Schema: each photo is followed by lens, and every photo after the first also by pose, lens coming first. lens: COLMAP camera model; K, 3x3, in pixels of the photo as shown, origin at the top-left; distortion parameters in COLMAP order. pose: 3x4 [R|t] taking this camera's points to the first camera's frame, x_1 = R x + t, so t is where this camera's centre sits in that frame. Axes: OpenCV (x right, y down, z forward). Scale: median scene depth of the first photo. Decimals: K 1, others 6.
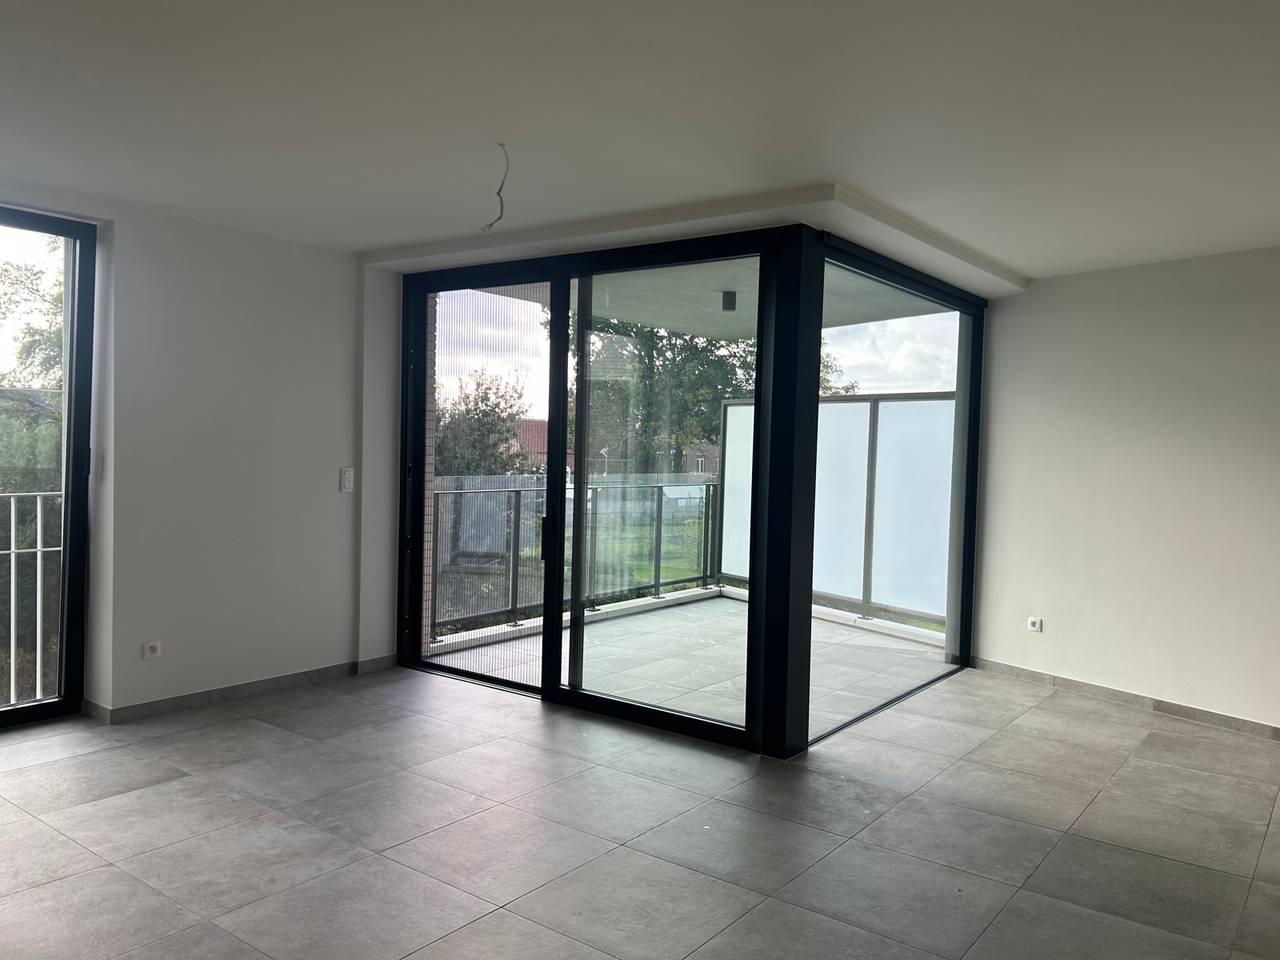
lens RADIAL K [[959.4, 0, 637.0], [0, 959.4, 482.0], [0, 0, 1]] dist [0.059802, -0.063806]
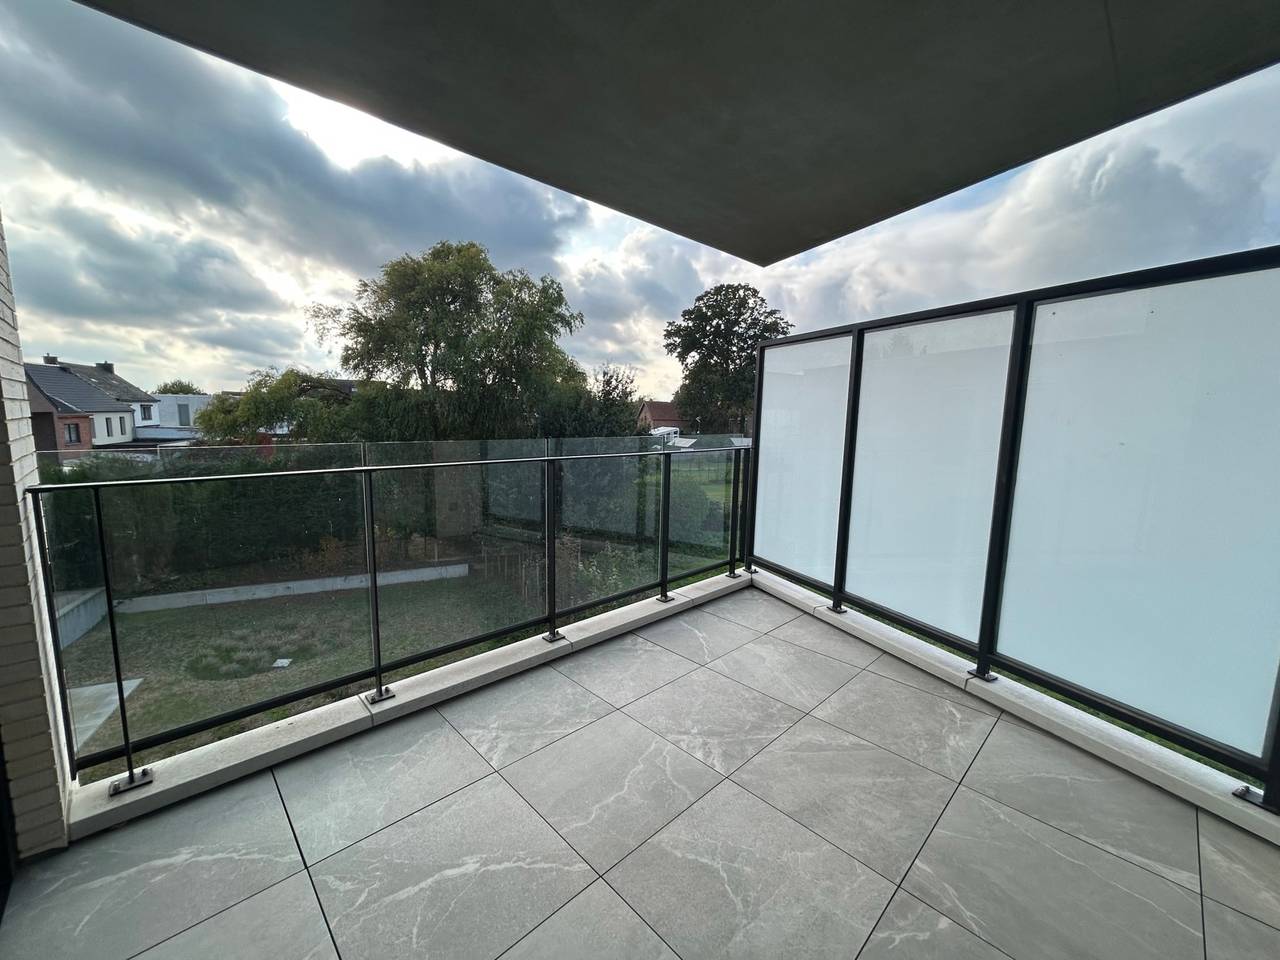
lens RADIAL K [[514.0, 0, 639.8], [0, 514.0, 482.6], [0, 0, 1]] dist [-0.000400, 0.000975]
pose [[0.987777, 0.010945, -0.155487, 0.090581], [0.003185, 0.995907, 0.090333, -0.012869], [0.155839, -0.089724, 0.983699, 0.841369]]
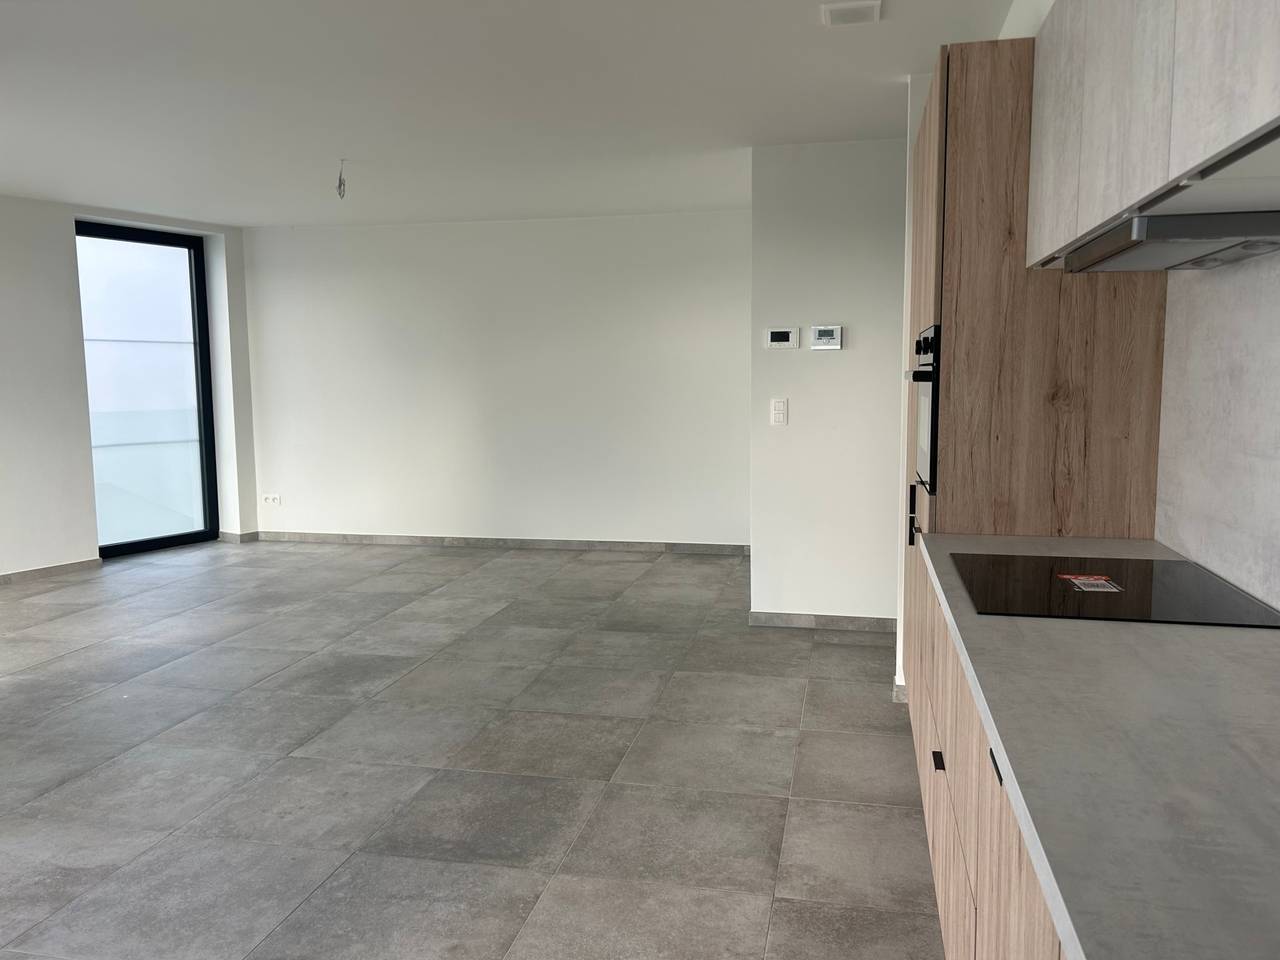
lens RADIAL K [[959.4, 0, 650.3], [0, 959.4, 470.7], [0, 0, 1]] dist [0.059802, -0.063806]
pose [[-0.425484, -0.116956, 0.897377, -0.577448], [0.031537, 0.989095, 0.143863, -0.024335], [-0.904416, 0.089511, -0.417156, 0.457324]]
